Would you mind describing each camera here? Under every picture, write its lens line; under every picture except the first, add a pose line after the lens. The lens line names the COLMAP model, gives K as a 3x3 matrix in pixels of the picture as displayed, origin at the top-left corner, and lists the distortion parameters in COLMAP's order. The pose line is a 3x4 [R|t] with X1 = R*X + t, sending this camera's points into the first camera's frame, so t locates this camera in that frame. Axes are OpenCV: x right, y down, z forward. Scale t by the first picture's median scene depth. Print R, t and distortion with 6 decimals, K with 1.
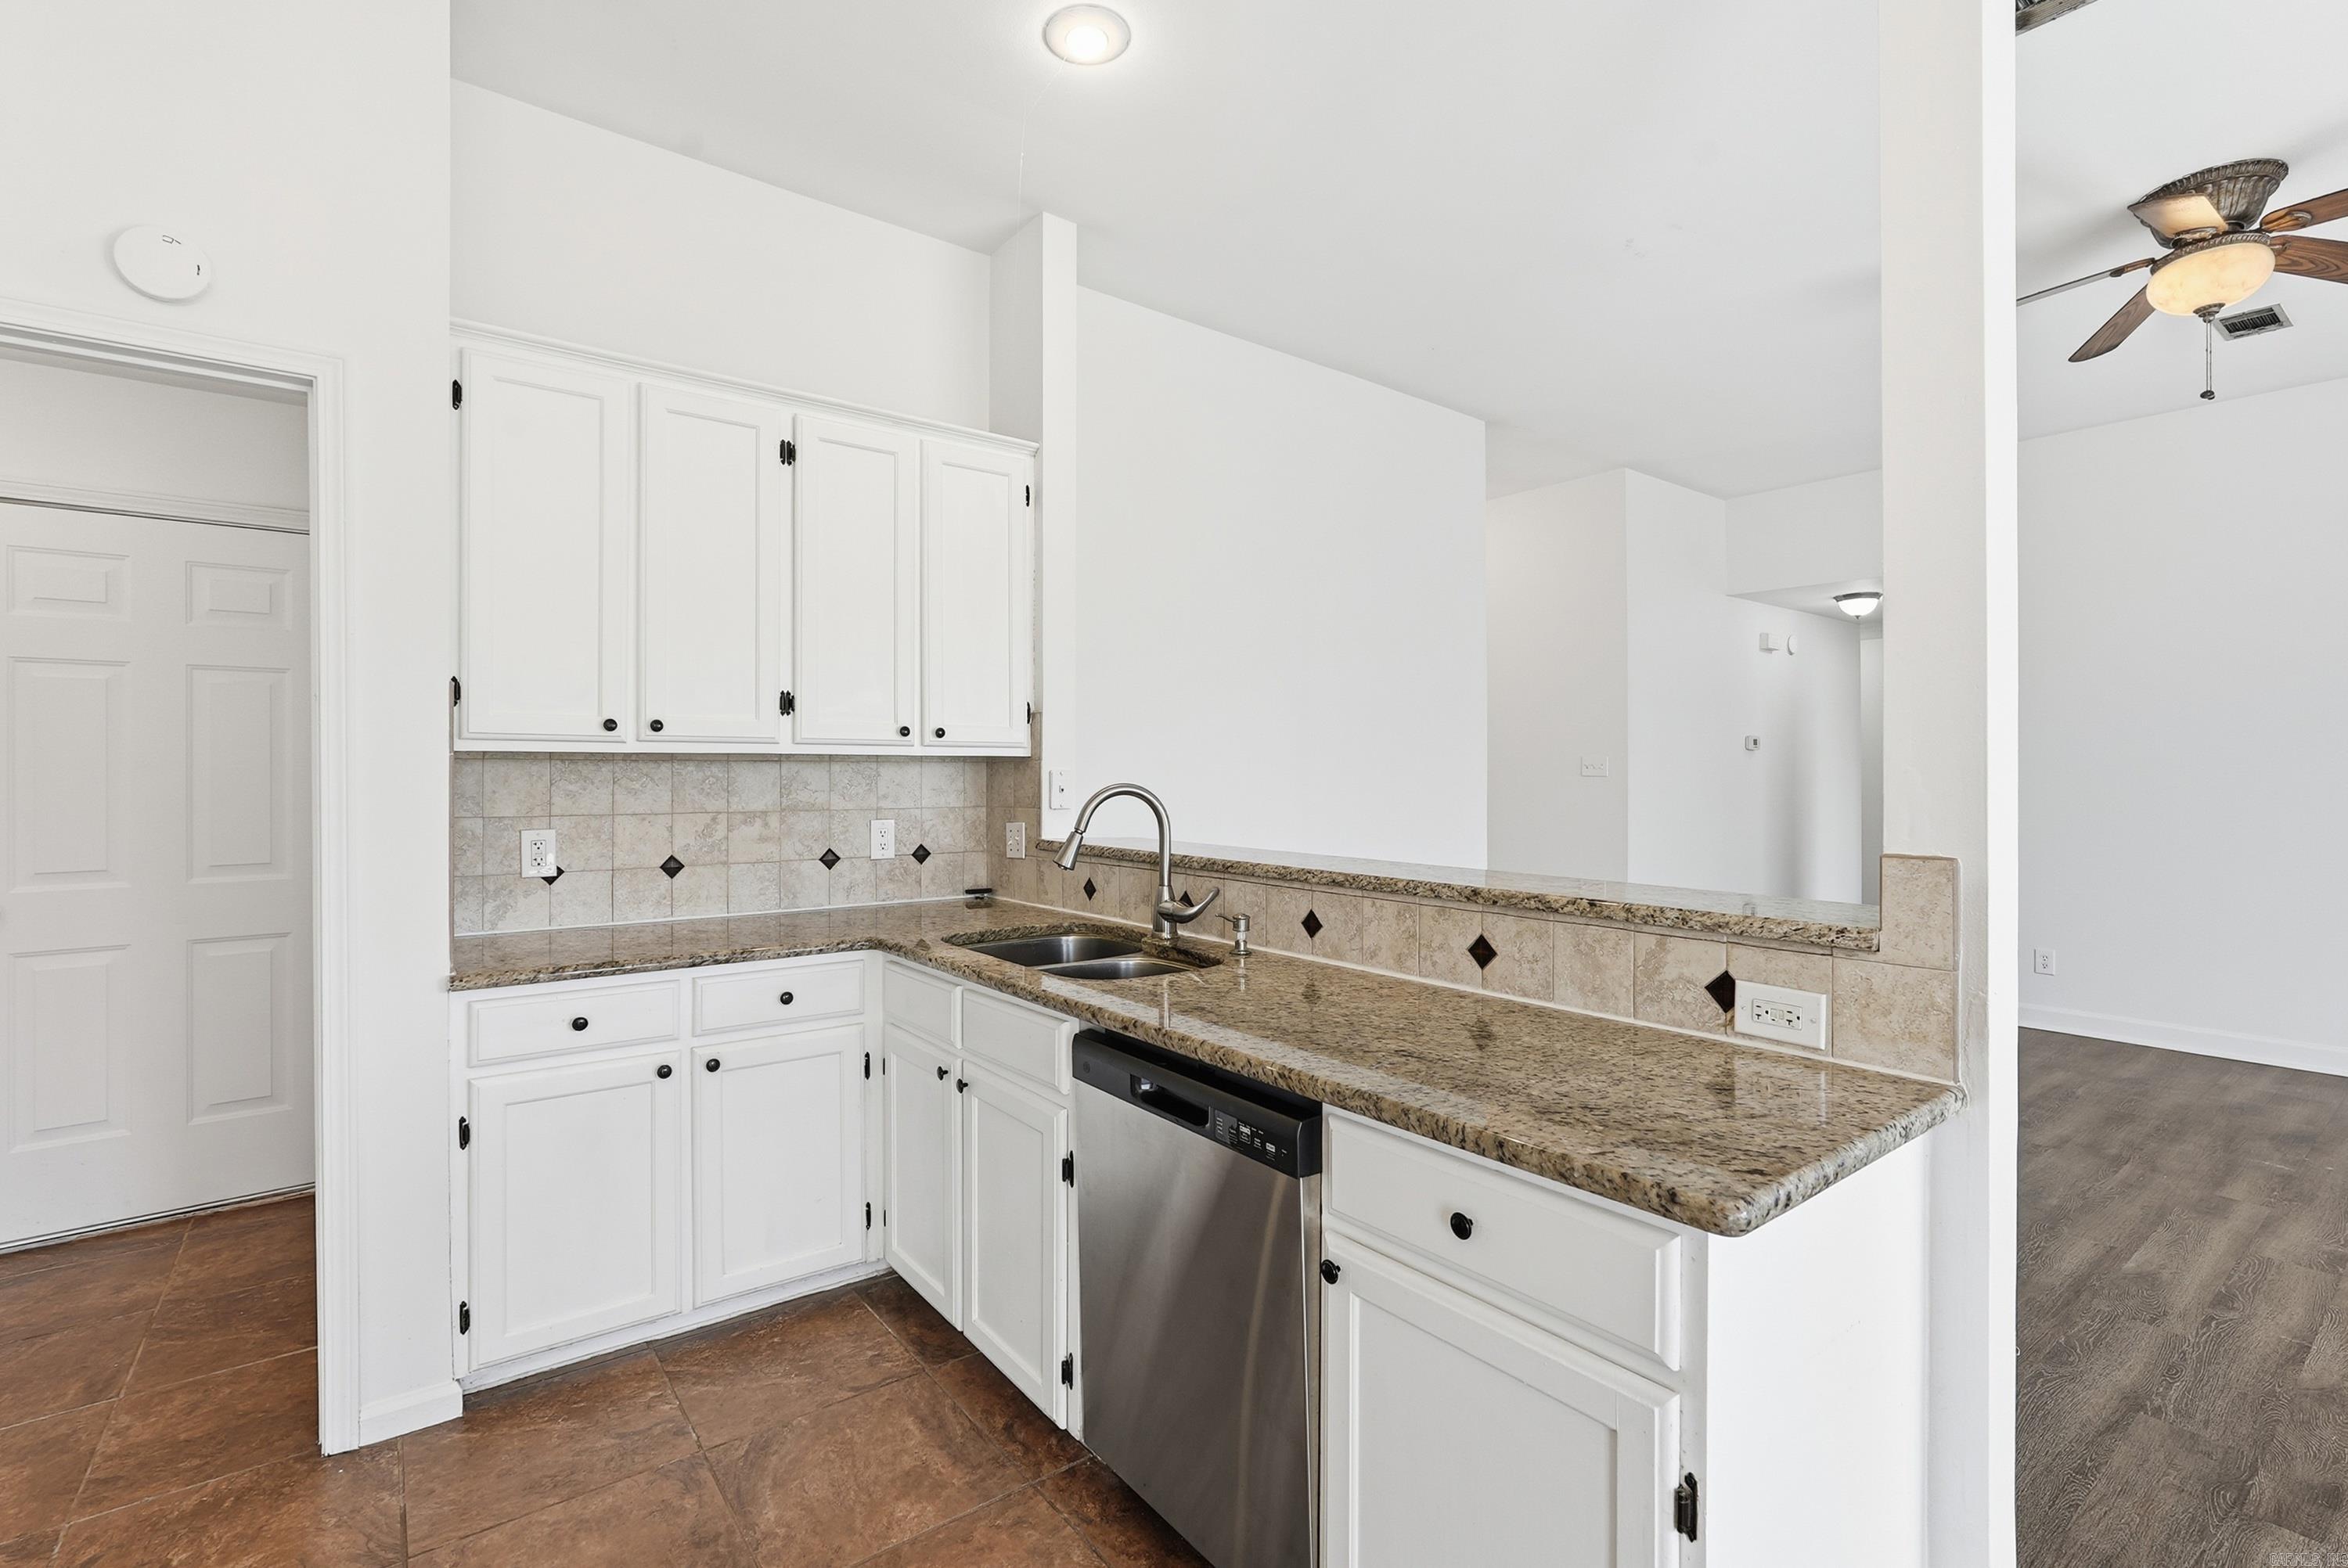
lens RADIAL K [[1048.6, 0, 1174.0], [0, 1048.6, 772.9], [0, 0, 1]] dist [-0.011872, 0.006651]
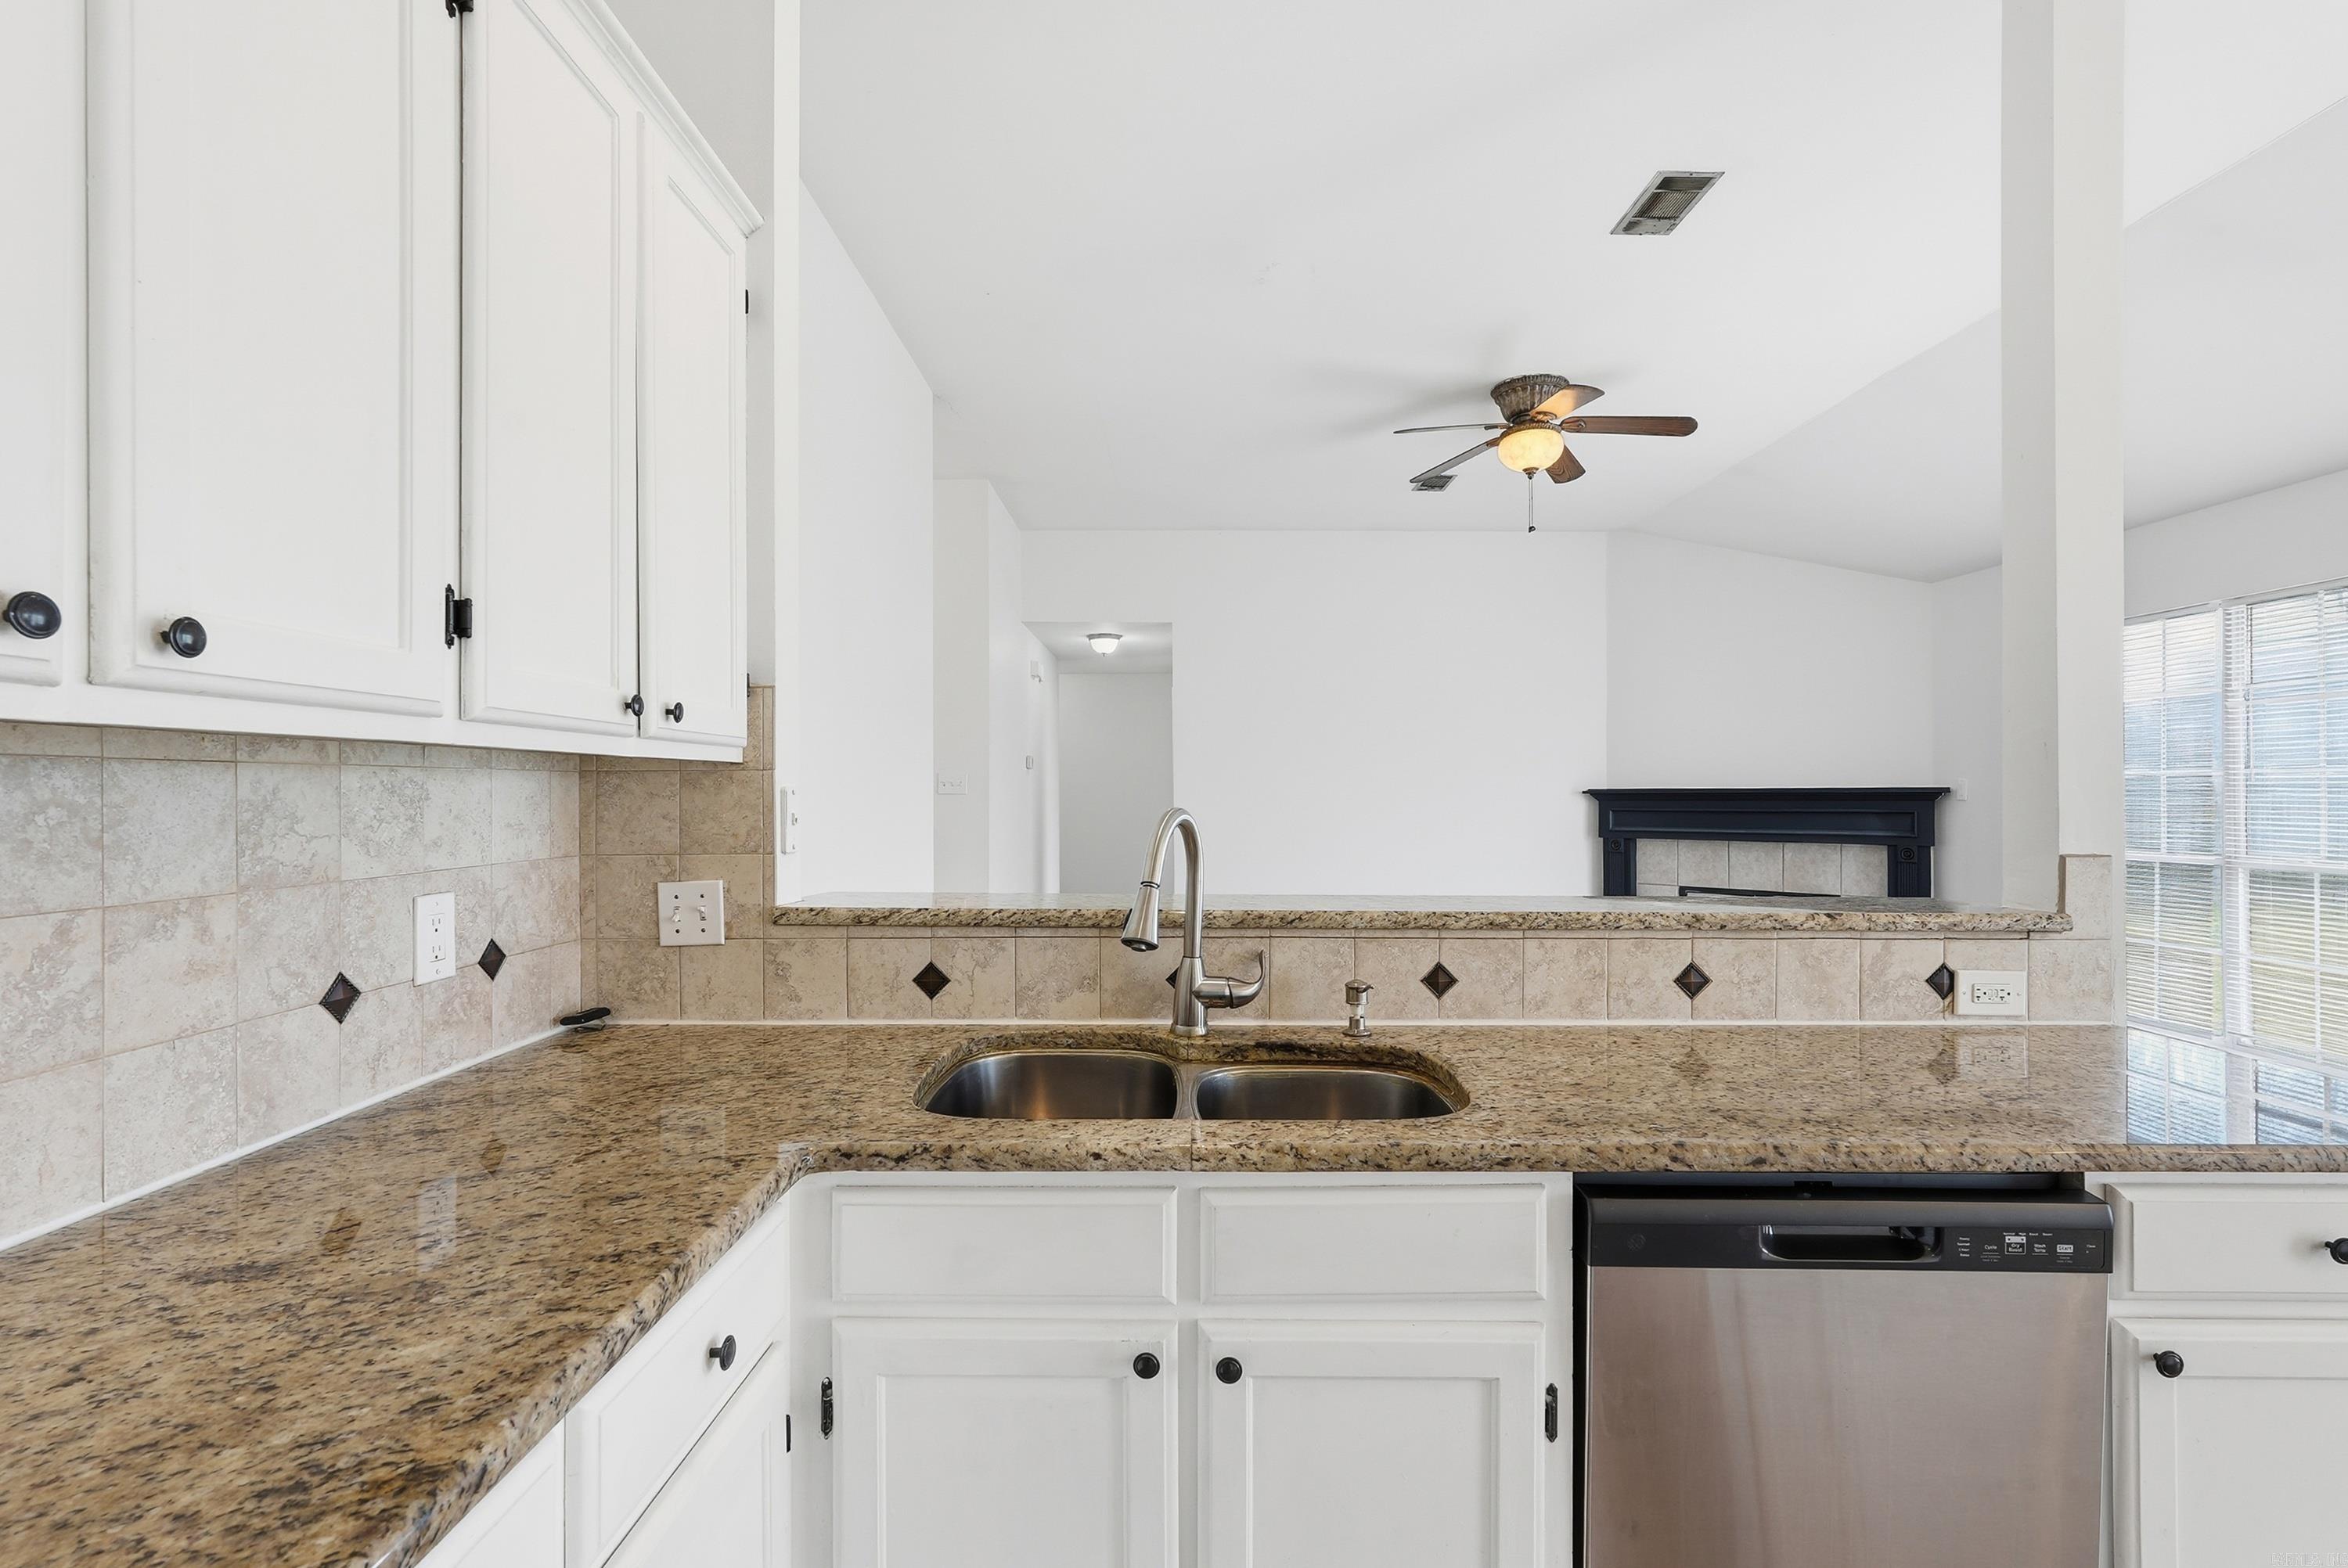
lens RADIAL K [[1048.6, 0, 1178.1], [0, 1048.6, 787.9], [0, 0, 1]] dist [-0.011872, 0.006651]
pose [[0.612517, 0.001041, 0.790457, -0.517368], [-0.001084, 0.999999, -0.000476, -0.001885], [-0.790457, -0.000565, 0.612517, 0.551859]]
